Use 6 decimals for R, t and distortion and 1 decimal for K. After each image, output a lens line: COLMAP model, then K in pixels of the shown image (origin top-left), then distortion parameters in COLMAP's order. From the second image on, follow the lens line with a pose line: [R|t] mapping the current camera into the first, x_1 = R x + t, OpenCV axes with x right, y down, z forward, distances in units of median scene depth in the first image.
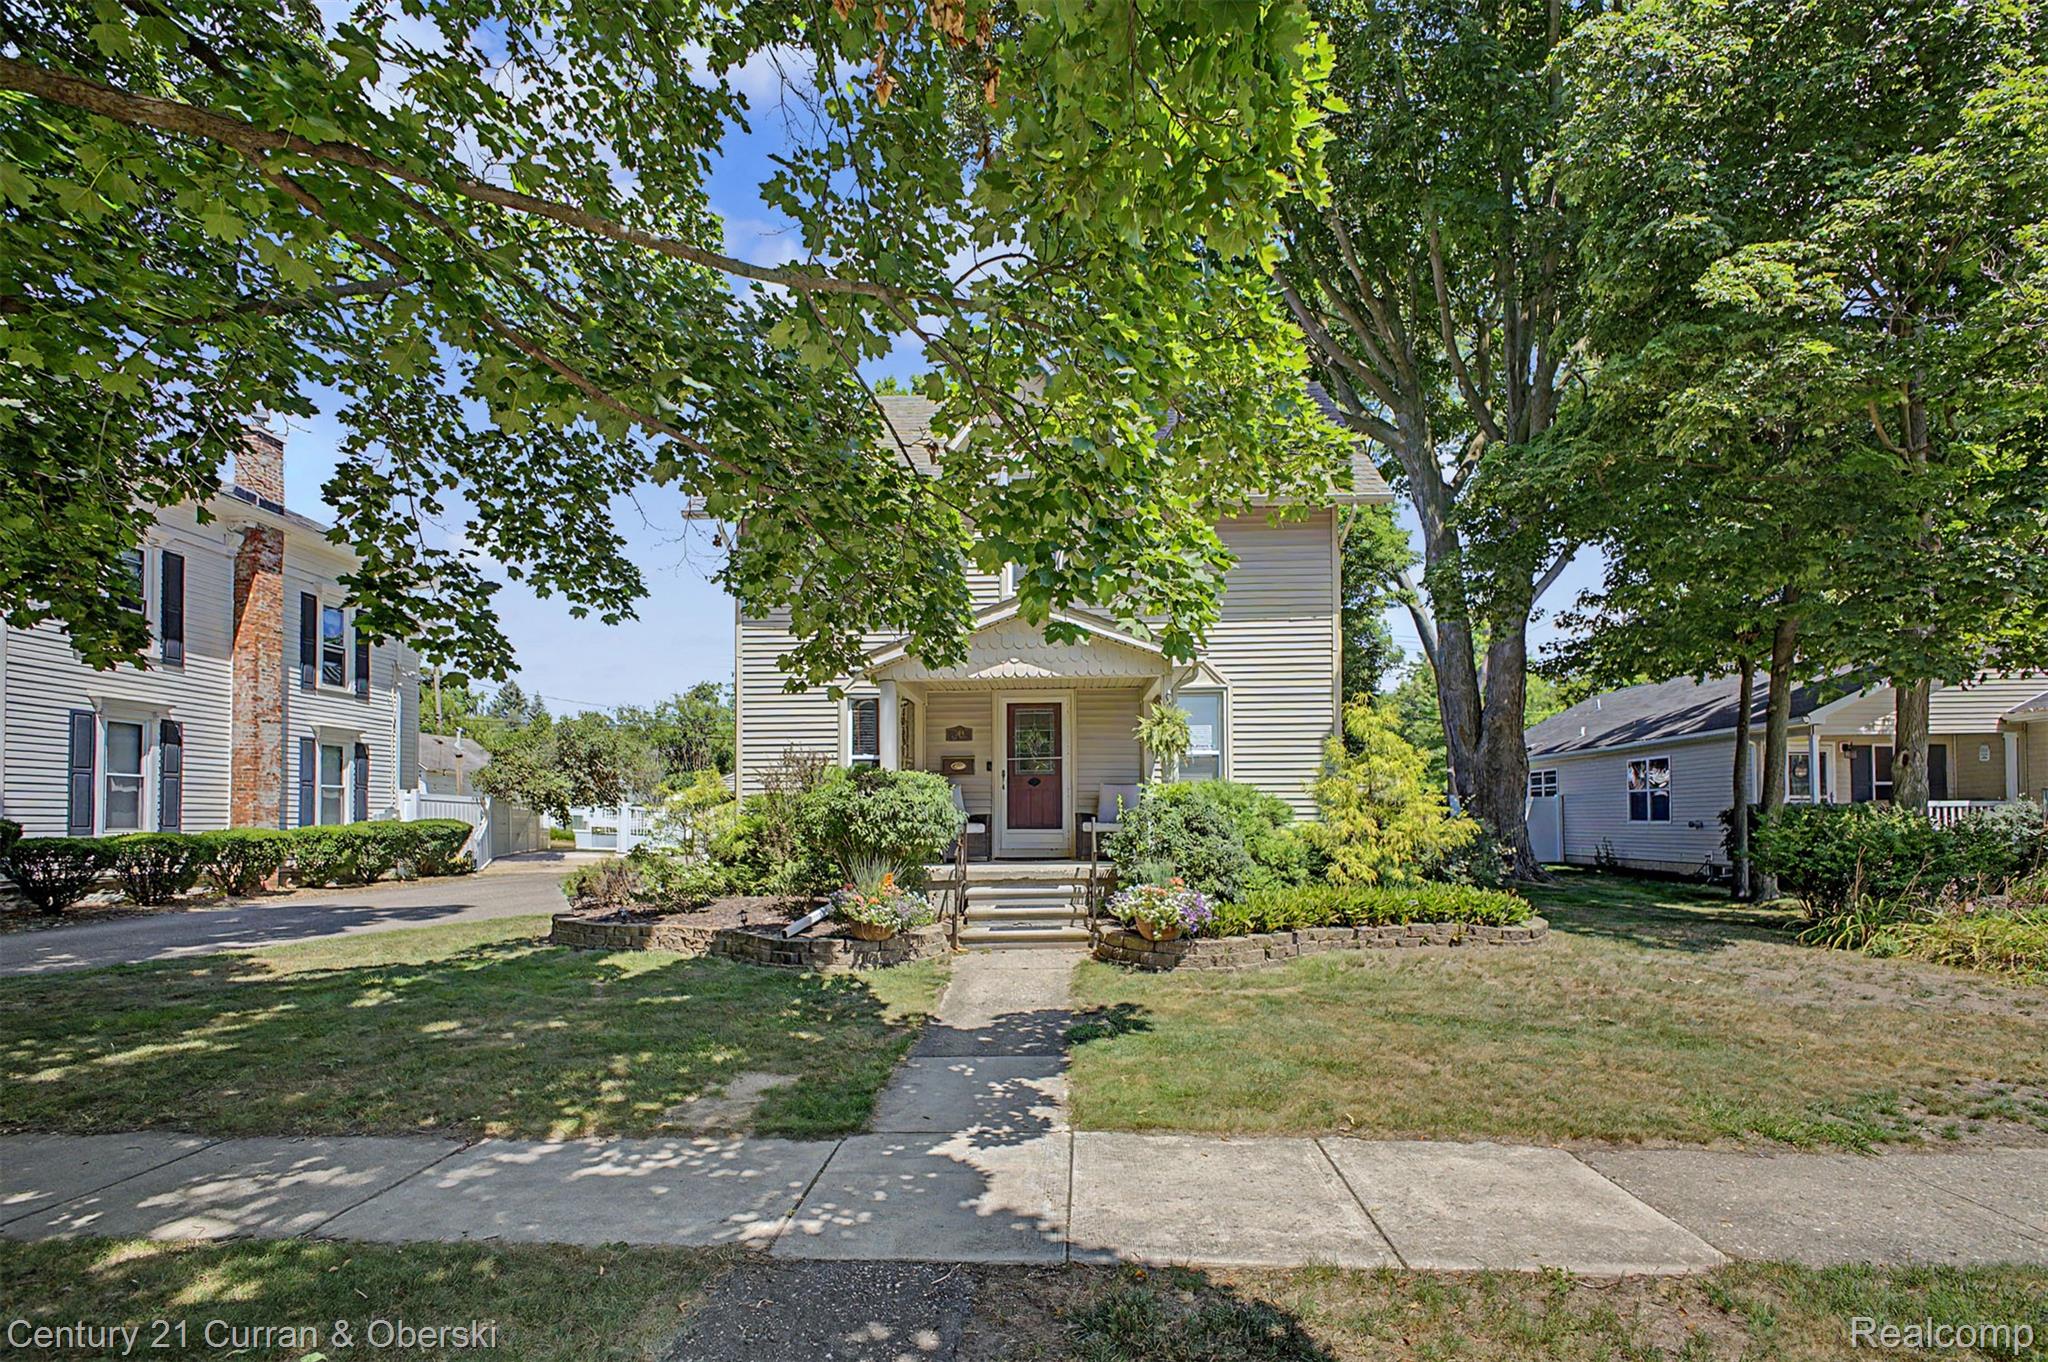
lens RADIAL K [[882.5, 0, 1024.1], [0, 882.5, 724.0], [0, 0, 1]] dist [0.010811, -0.000434]
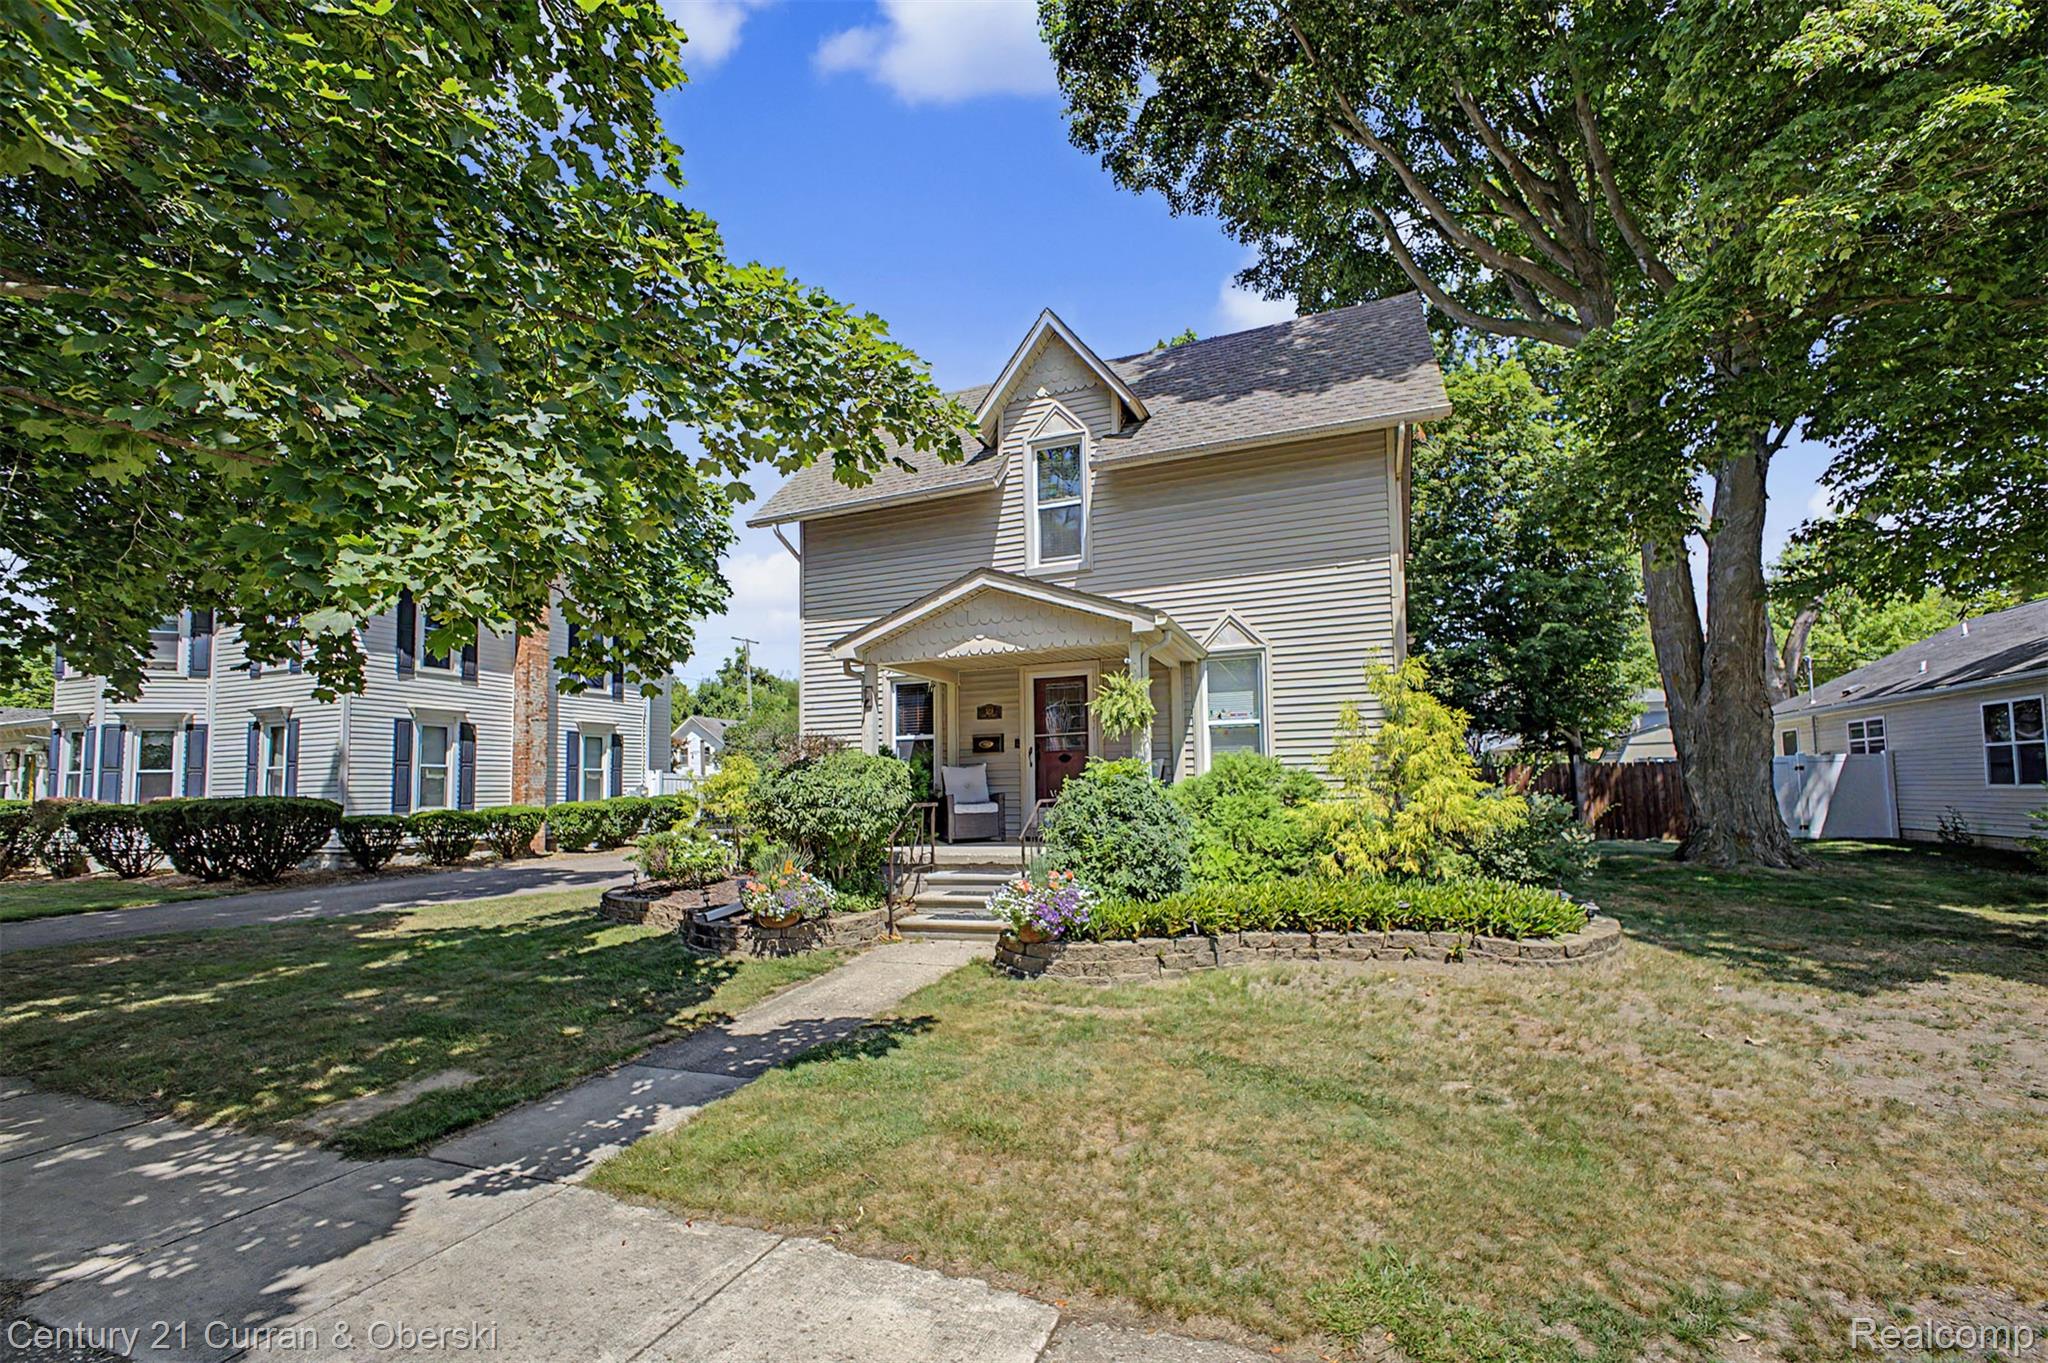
lens RADIAL K [[836.1, 0, 1013.0], [0, 836.1, 678.0], [0, 0, 1]] dist [0.006664, -0.000586]
pose [[0.946373, -0.052497, -0.318782, 0.381224], [0.046772, 0.998578, -0.025592, -0.001933], [0.319673, 0.009310, 0.947482, 0.169565]]
